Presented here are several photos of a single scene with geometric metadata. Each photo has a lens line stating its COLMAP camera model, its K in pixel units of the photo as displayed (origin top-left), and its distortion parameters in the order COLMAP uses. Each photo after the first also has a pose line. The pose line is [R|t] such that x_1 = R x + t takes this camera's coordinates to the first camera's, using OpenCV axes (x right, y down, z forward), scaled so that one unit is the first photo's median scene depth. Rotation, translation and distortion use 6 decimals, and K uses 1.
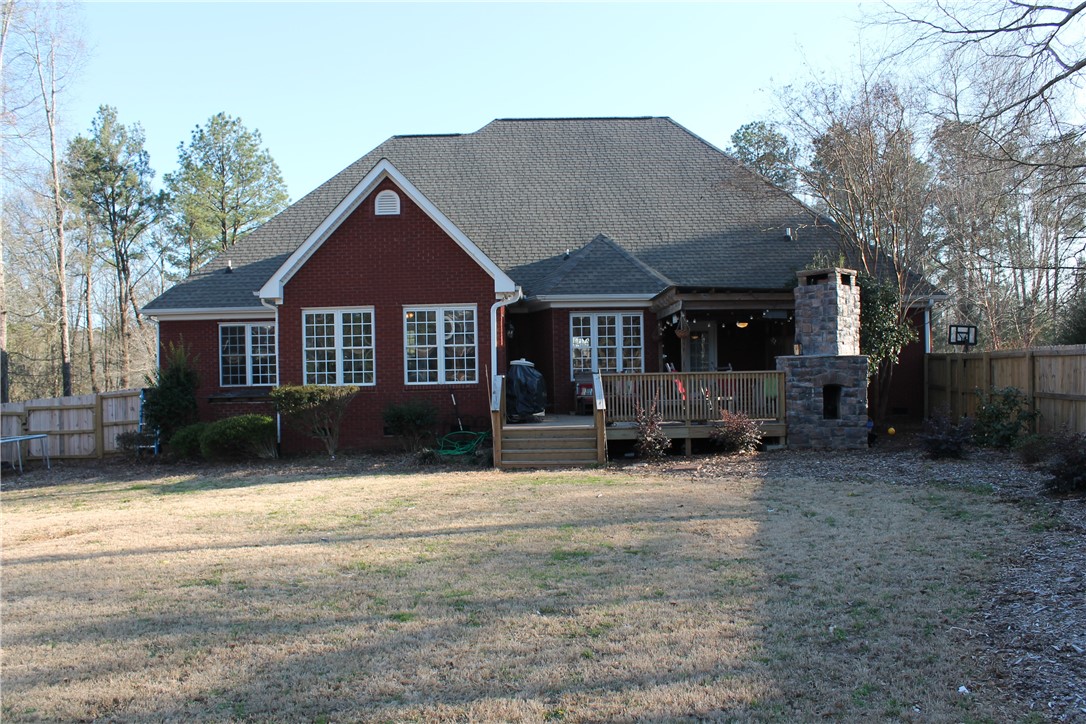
lens RADIAL K [[935.5, 0, 543.0], [0, 935.5, 362.0], [0, 0, 1]] dist [-0.110588, 0.006200]
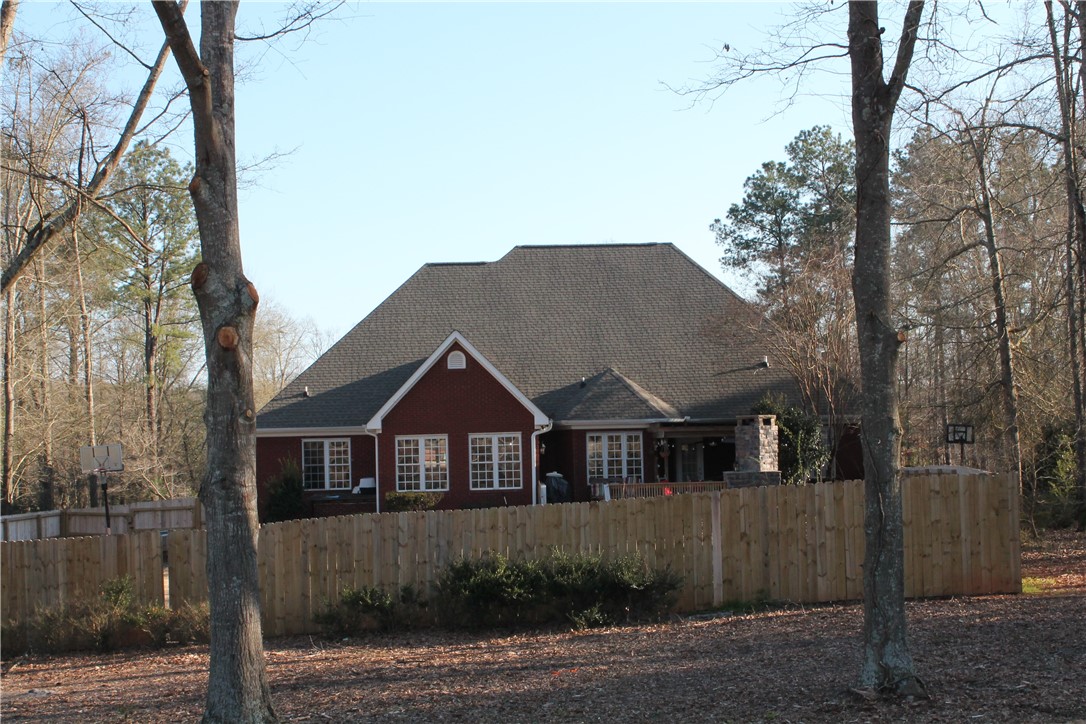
lens RADIAL K [[1676.0, 0, 543.0], [0, 1676.0, 362.0], [0, 0, 1]] dist [-0.041379, -0.057095]
pose [[0.999885, -0.004846, 0.014387, -0.068119], [0.005361, 0.999340, -0.035940, -0.071227], [-0.014204, 0.036013, 0.999250, -1.410333]]
